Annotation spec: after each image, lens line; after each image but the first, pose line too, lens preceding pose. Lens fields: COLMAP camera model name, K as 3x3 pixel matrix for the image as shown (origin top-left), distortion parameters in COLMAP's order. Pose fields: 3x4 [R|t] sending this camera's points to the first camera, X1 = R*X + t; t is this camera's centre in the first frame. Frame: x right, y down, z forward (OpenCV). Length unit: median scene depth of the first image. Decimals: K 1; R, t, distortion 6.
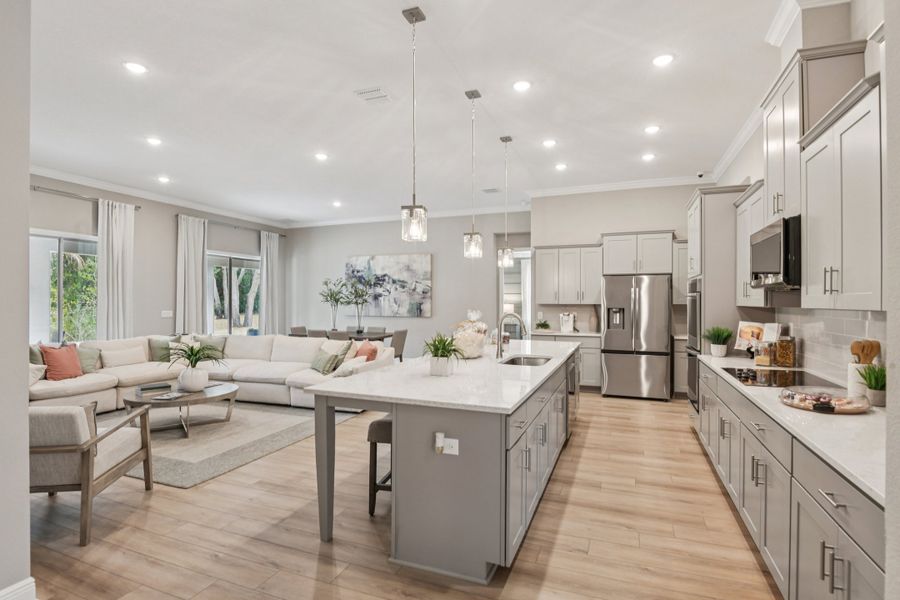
lens RADIAL K [[448.3, 0, 450.0], [0, 448.3, 300.0], [0, 0, 1]] dist [0.000188, 0.000013]
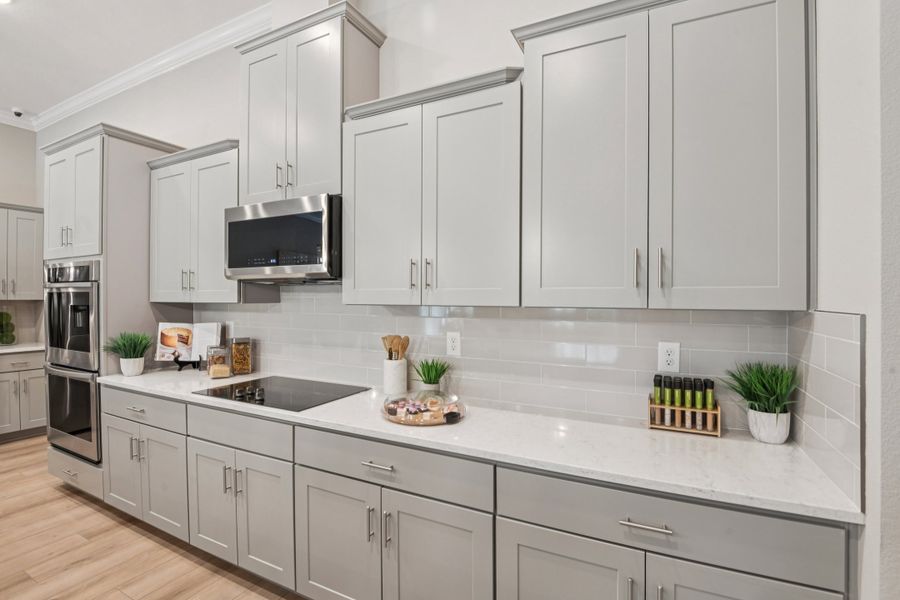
lens RADIAL K [[419.8, 0, 450.0], [0, 419.8, 300.0], [0, 0, 1]] dist [-0.039725, -0.000336]
pose [[0.081161, -0.005499, 0.996686, 0.004913], [-0.006530, 0.999960, 0.006048, 0.002397], [-0.996680, -0.006999, 0.081122, 0.472469]]
